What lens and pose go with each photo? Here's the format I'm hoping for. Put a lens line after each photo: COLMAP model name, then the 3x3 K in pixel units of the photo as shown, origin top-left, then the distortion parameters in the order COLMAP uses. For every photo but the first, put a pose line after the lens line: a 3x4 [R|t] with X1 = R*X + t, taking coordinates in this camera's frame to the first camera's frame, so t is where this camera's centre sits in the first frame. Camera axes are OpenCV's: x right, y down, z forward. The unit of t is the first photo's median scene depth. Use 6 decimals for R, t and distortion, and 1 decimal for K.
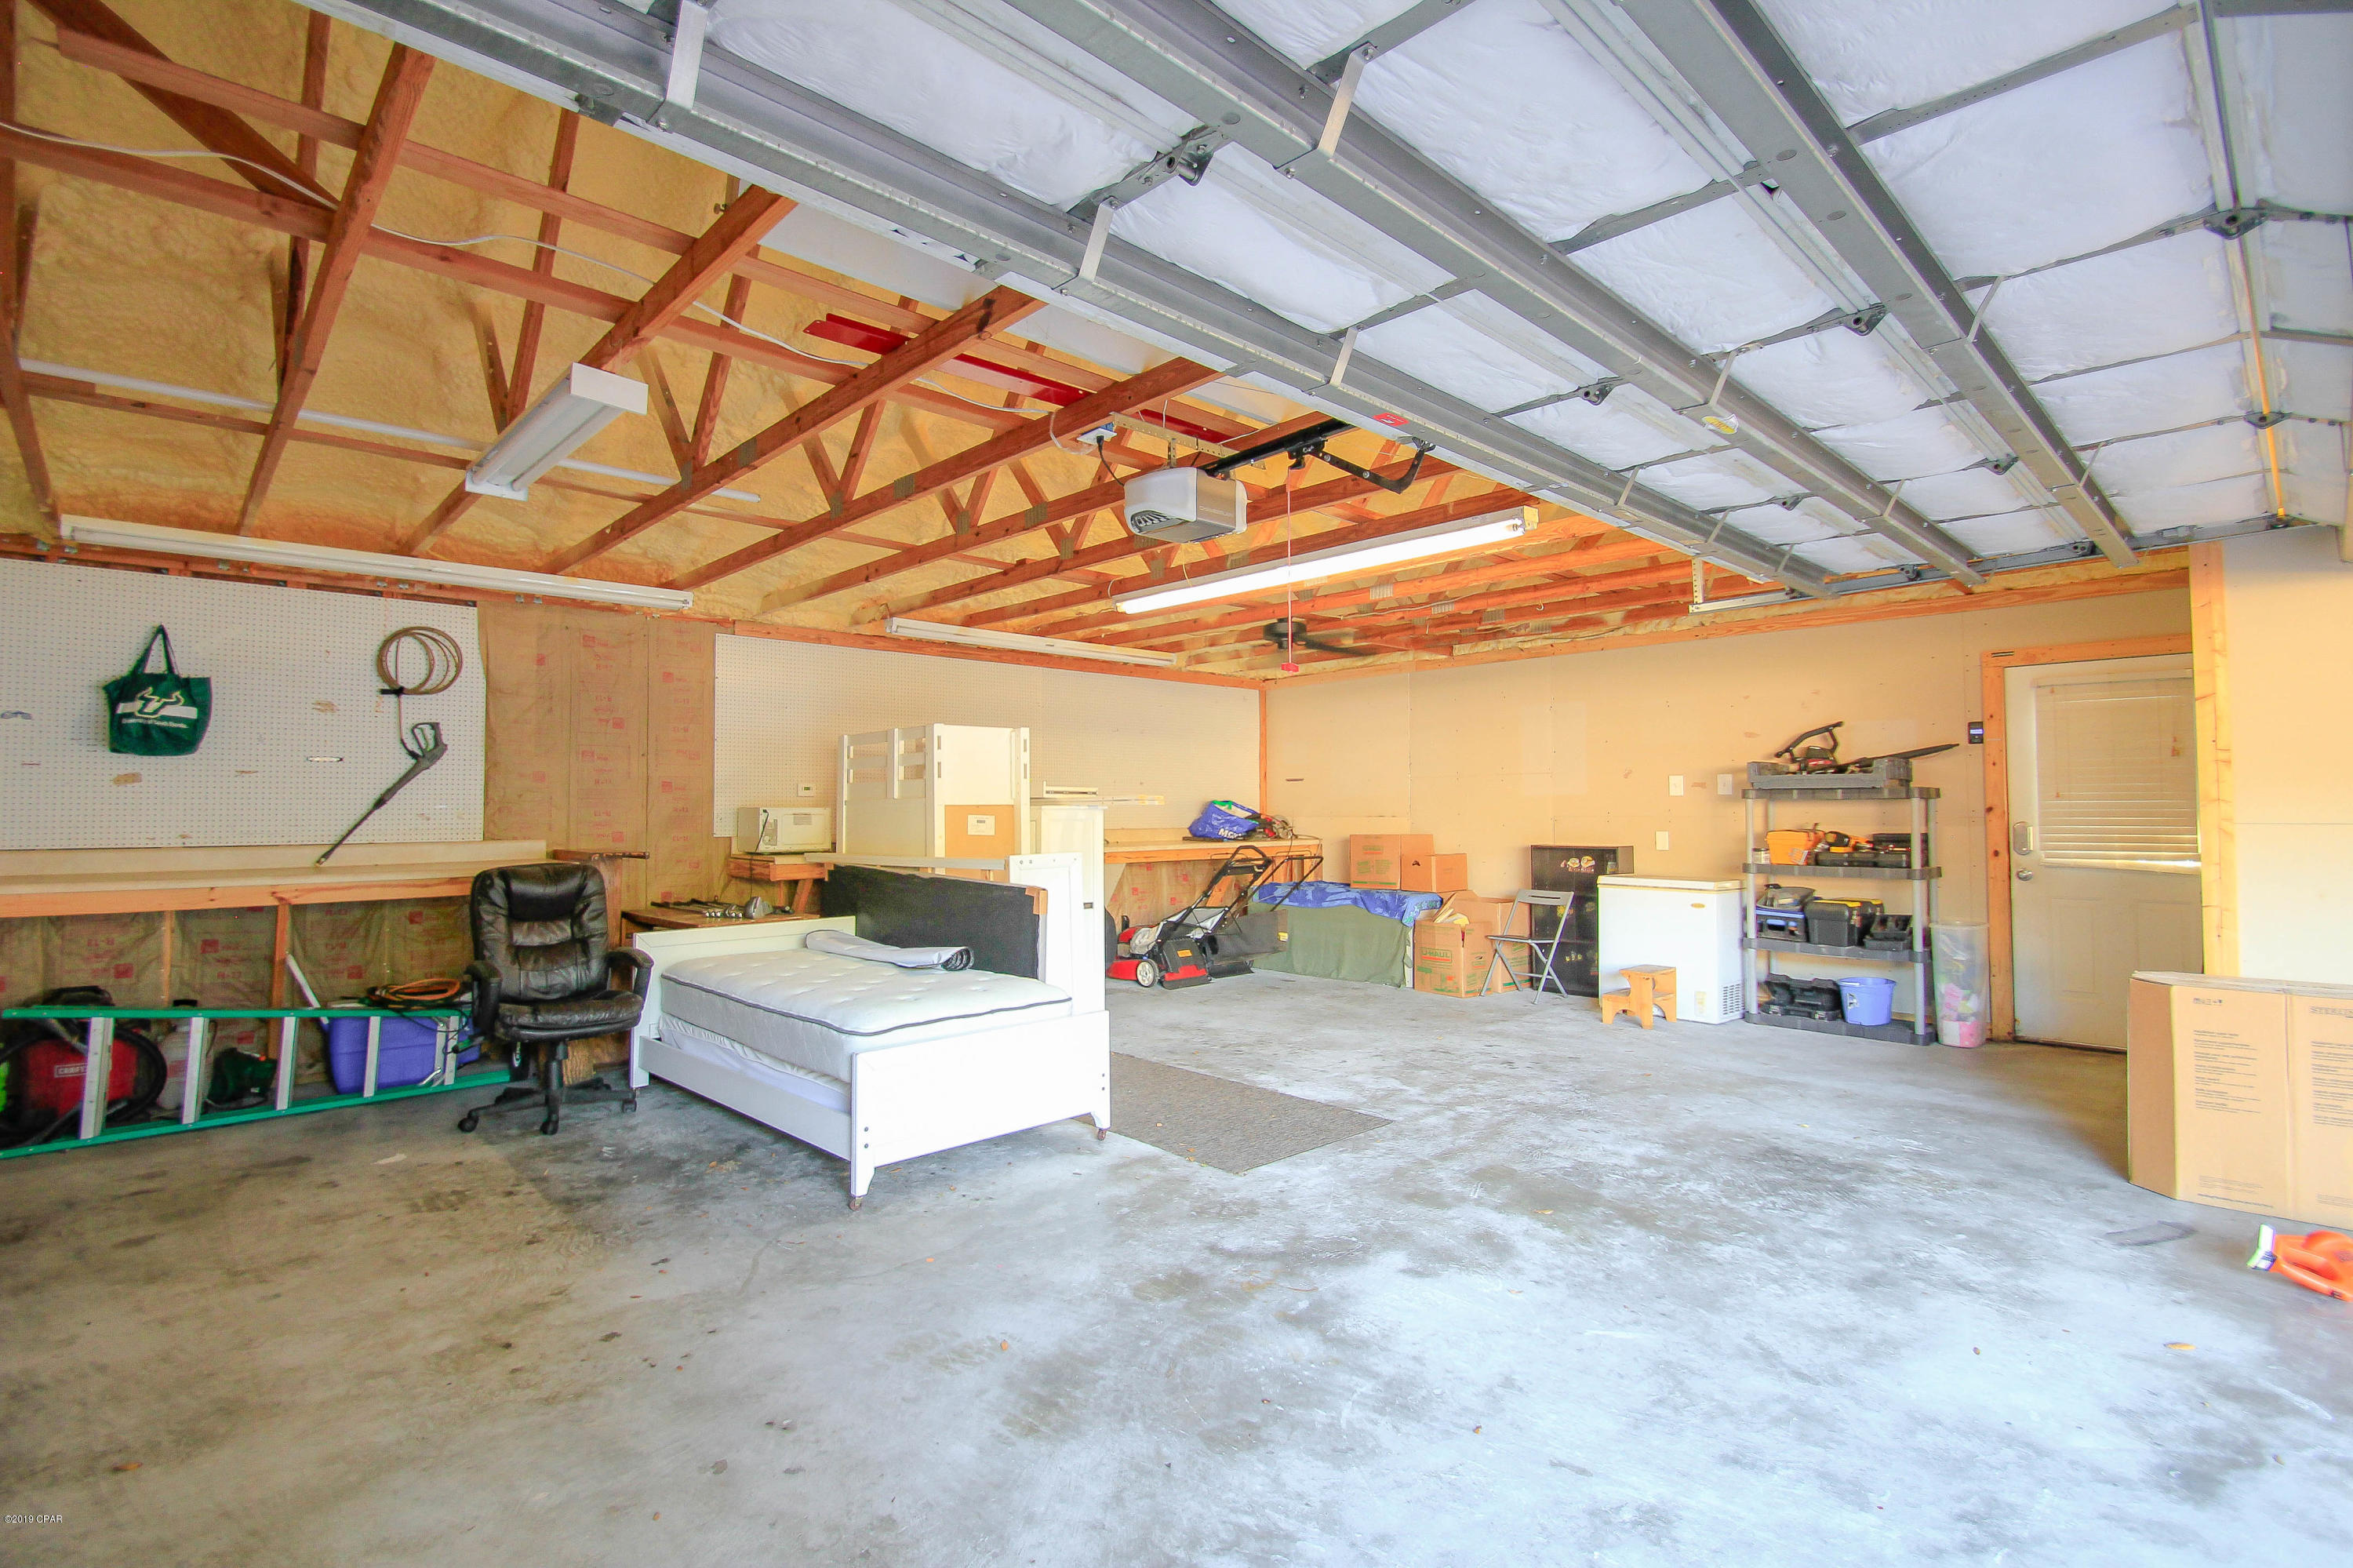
lens RADIAL K [[1098.9, 0, 1174.6], [0, 1098.9, 794.1], [0, 0, 1]] dist [-0.000607, -0.000102]
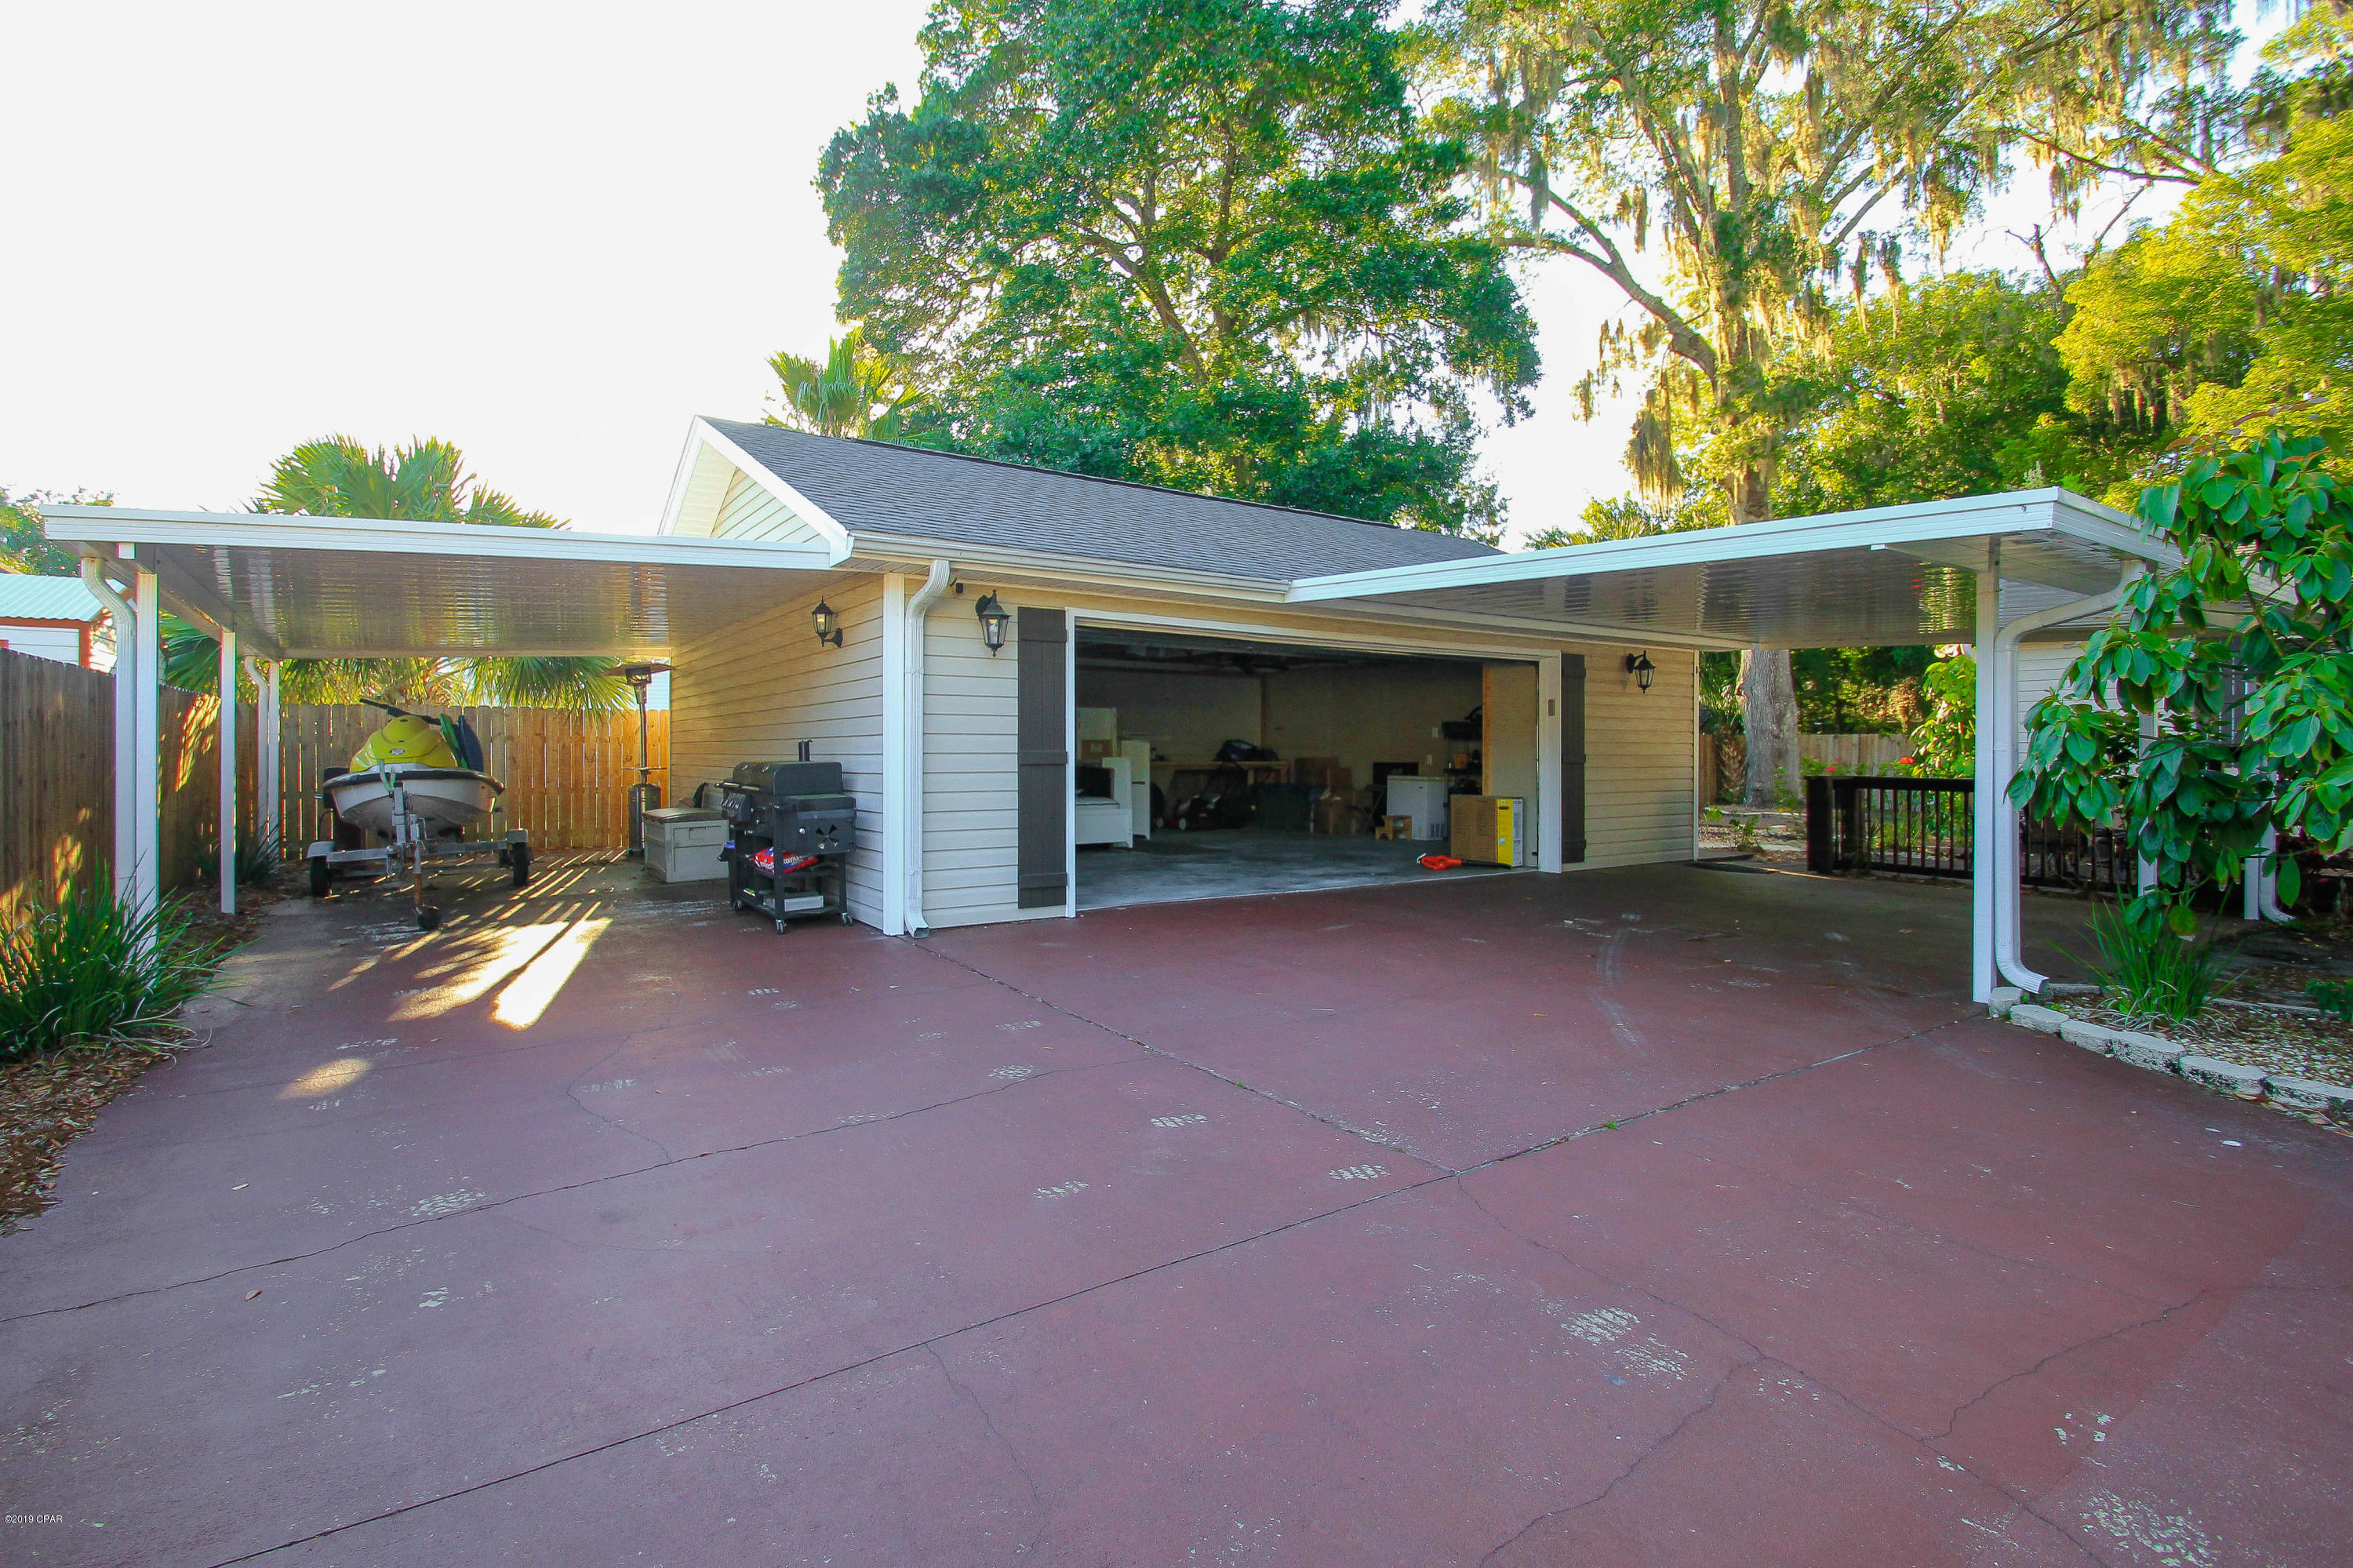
lens RADIAL K [[1098.9, 0, 1176.0], [0, 1098.9, 765.9], [0, 0, 1]] dist [-0.000607, -0.000102]
pose [[0.988517, 0.005317, -0.151013, 0.270255], [-0.001771, 0.999720, 0.023606, 0.006955], [0.151096, -0.023068, 0.988250, -1.029330]]
